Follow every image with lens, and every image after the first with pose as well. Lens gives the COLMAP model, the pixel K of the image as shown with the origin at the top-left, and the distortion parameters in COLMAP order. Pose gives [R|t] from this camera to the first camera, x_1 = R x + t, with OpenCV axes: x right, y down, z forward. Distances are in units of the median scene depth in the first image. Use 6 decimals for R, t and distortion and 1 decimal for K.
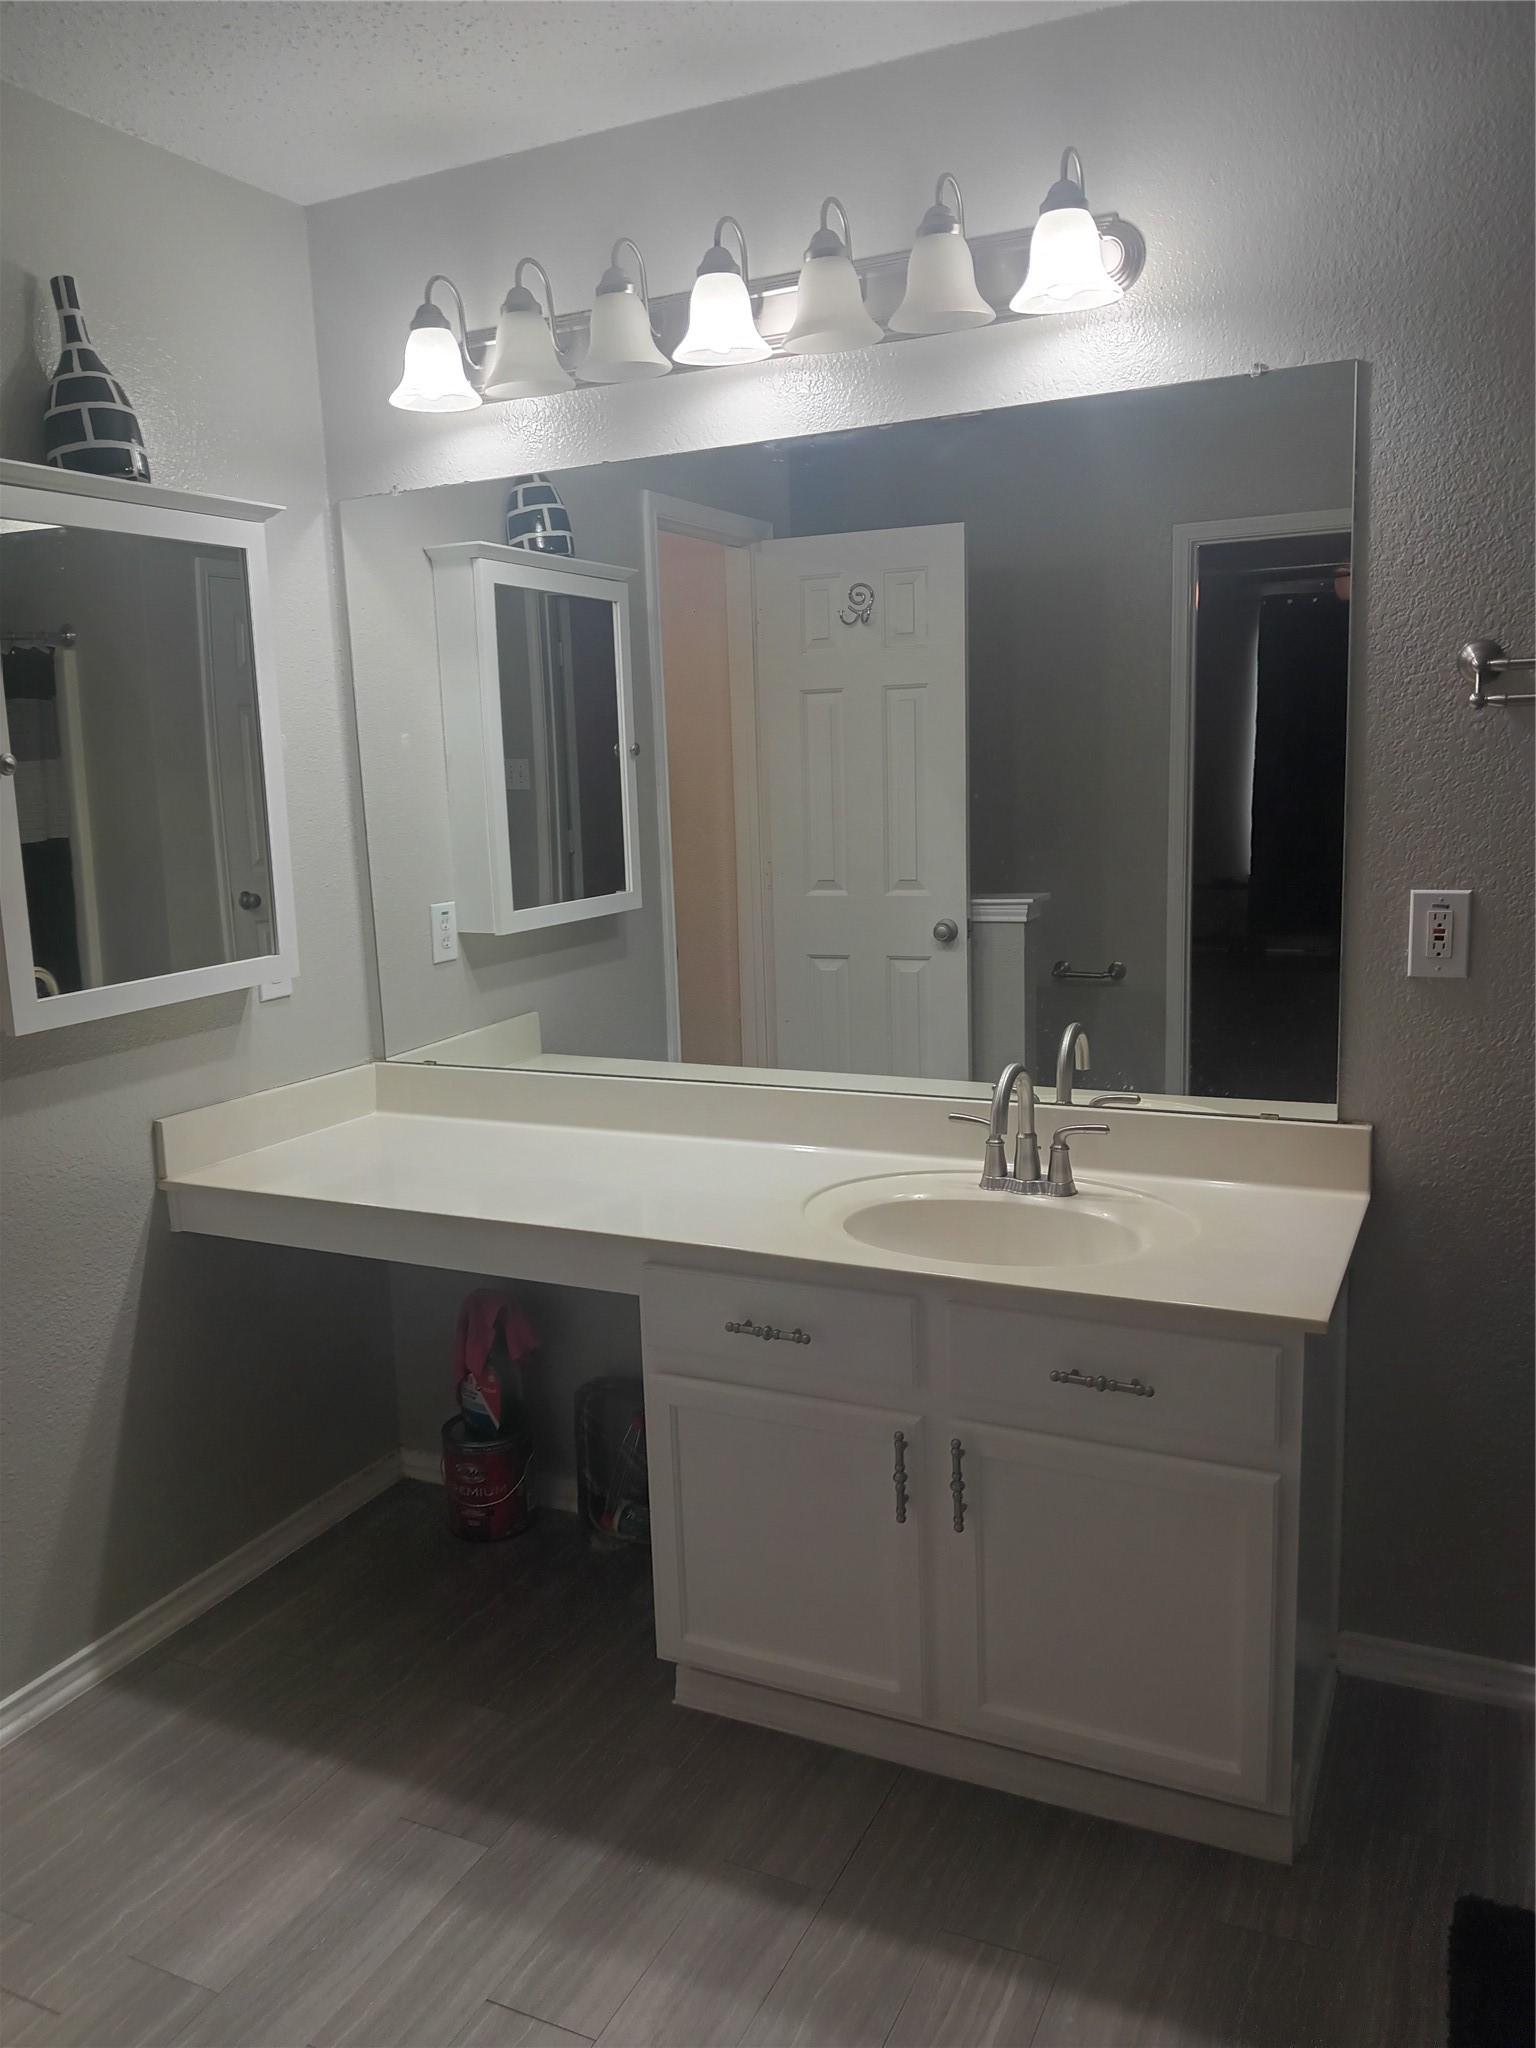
lens RADIAL K [[1541.2, 0, 763.0], [0, 1541.2, 1023.9], [0, 0, 1]] dist [-0.046648, -0.005744]
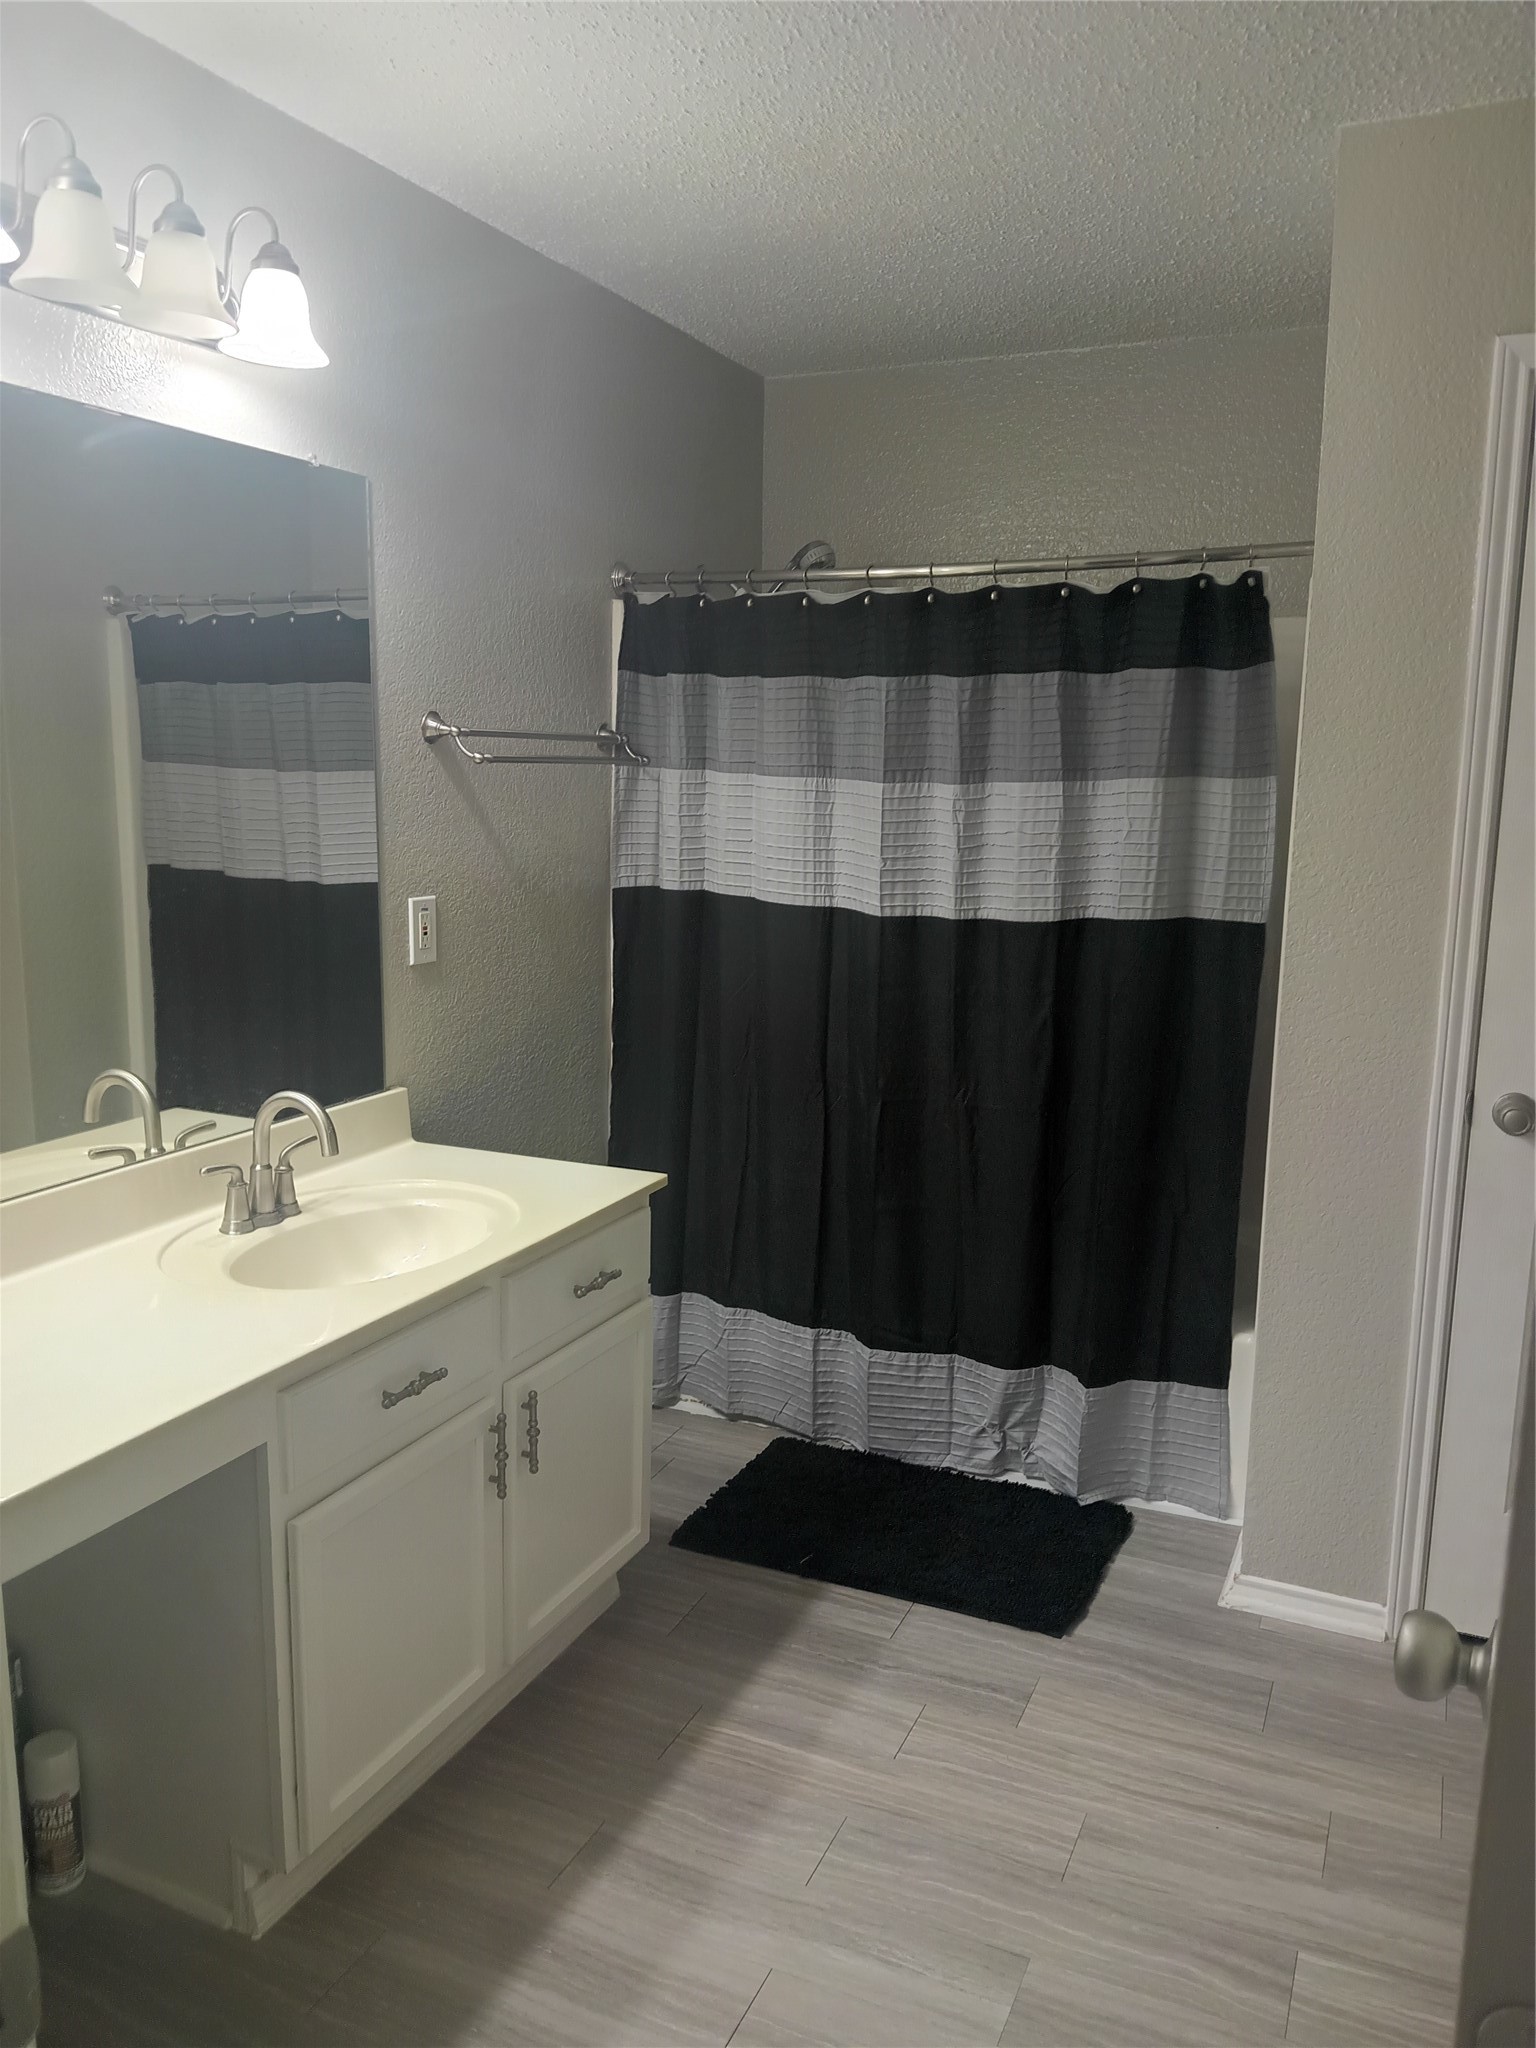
lens RADIAL K [[1541.2, 0, 761.4], [0, 1541.2, 1021.5], [0, 0, 1]] dist [-0.046648, -0.005744]
pose [[-0.028239, -0.126823, 0.991523, -0.885740], [0.158888, 0.978738, 0.129713, -0.107044], [-0.986893, 0.161204, -0.007487, 0.728492]]
